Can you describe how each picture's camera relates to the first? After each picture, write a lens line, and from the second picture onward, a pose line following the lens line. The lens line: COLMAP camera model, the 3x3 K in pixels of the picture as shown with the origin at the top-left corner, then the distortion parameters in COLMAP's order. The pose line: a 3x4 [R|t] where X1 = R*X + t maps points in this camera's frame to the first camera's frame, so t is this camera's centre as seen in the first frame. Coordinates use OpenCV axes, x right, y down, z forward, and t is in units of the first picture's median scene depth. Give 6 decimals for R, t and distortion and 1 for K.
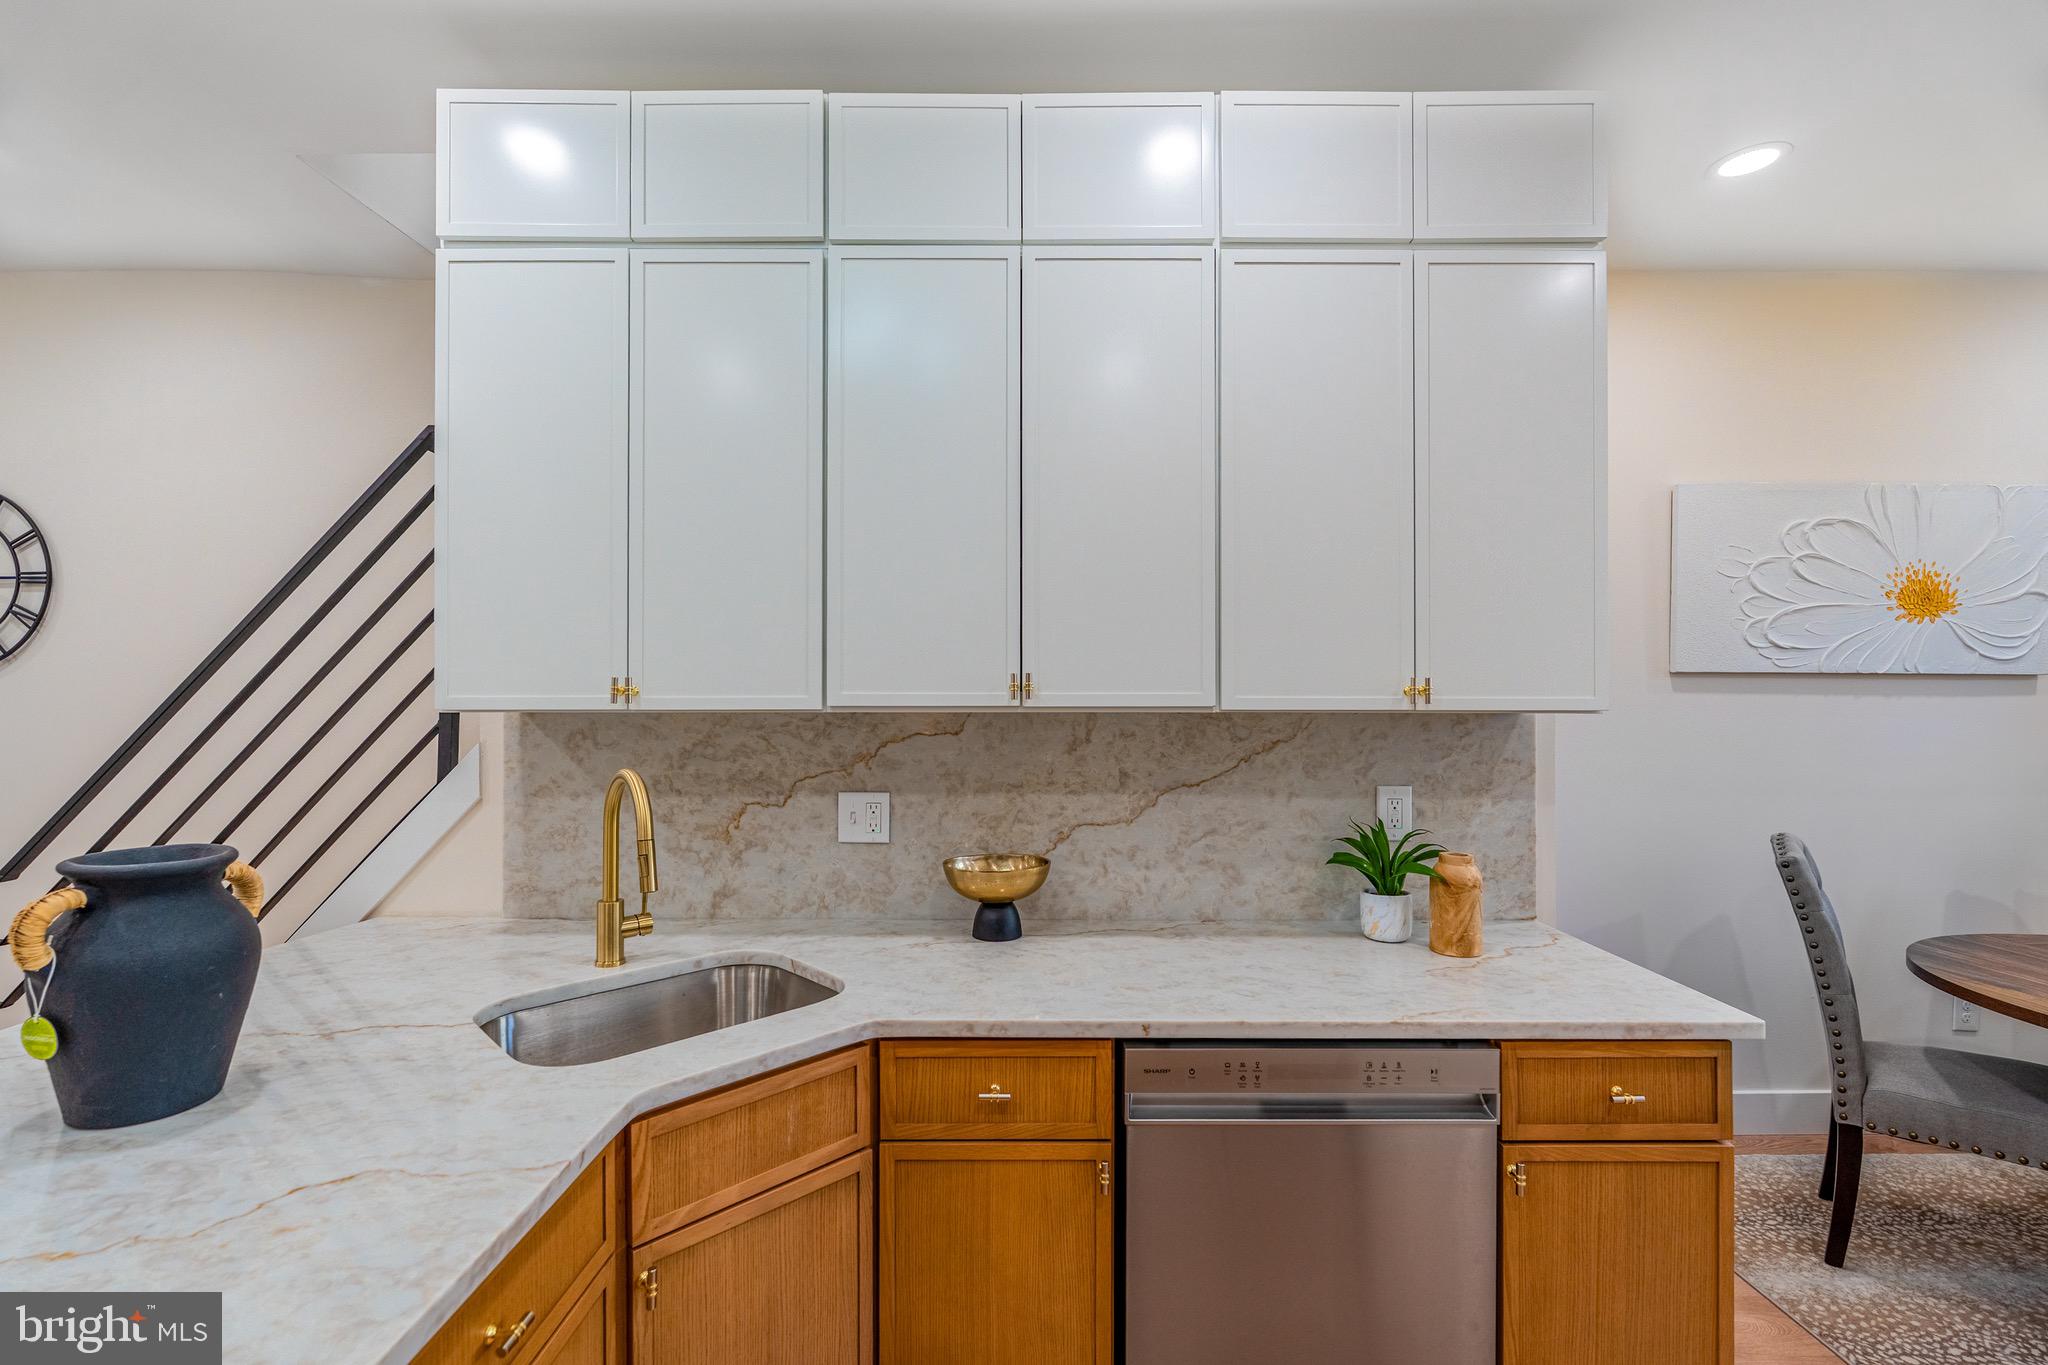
lens RADIAL K [[898.9, 0, 1025.9], [0, 898.9, 687.6], [0, 0, 1]] dist [-0.003618, -0.000395]
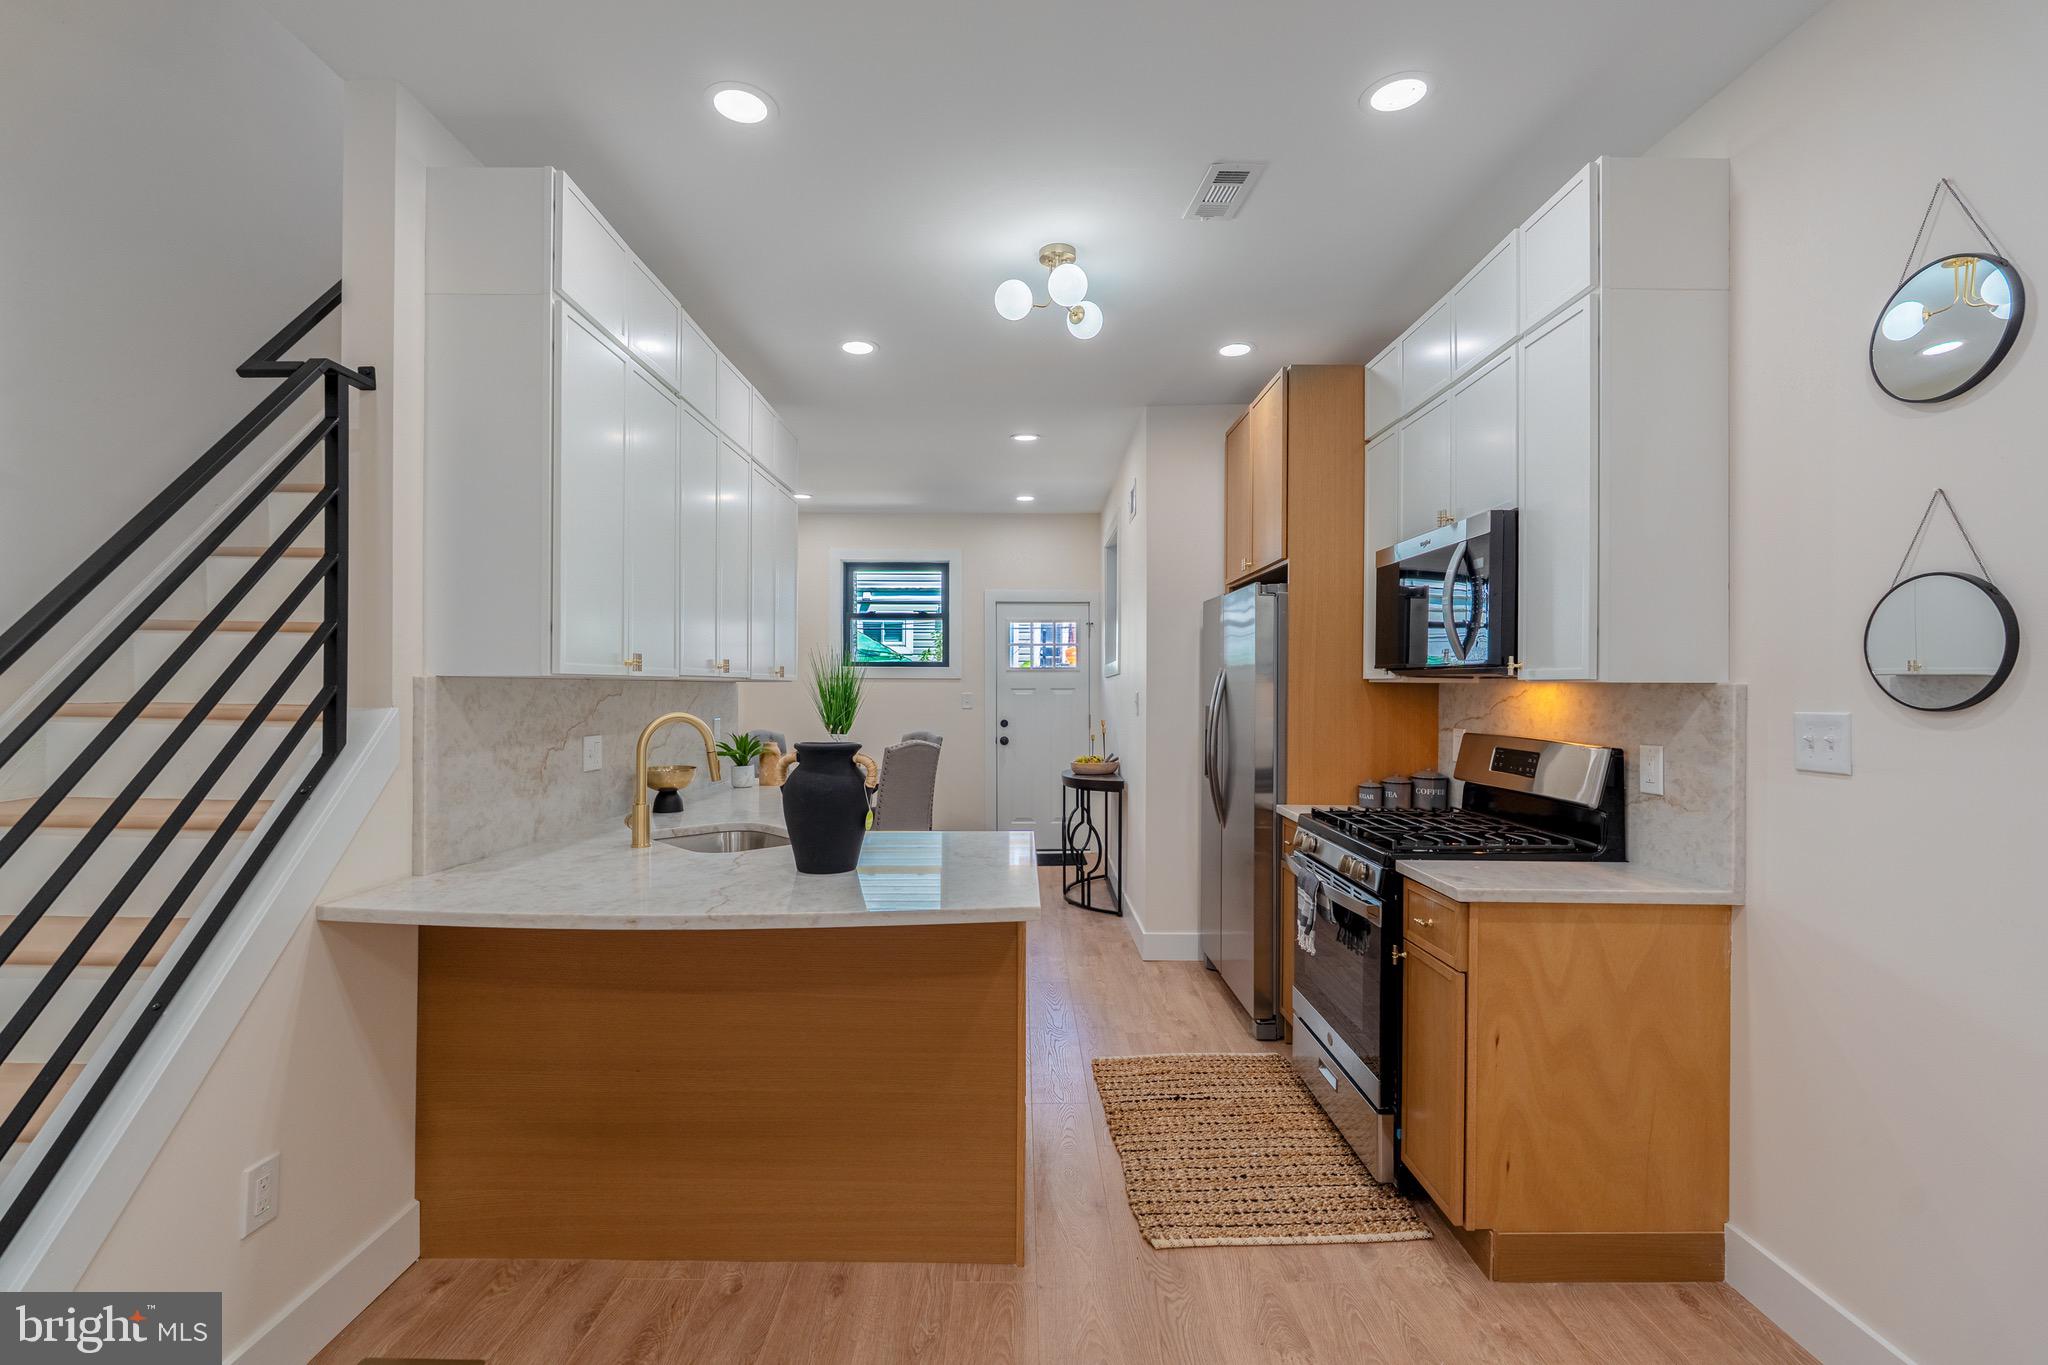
lens RADIAL K [[895.0, 0, 1016.9], [0, 895.0, 685.7], [0, 0, 1]] dist [-0.002357, -0.000475]
pose [[0.007860, 0.001154, 0.999968, -1.610054], [-0.010486, 0.999944, -0.001071, 0.030710], [-0.999914, -0.010477, 0.007871, 0.307232]]
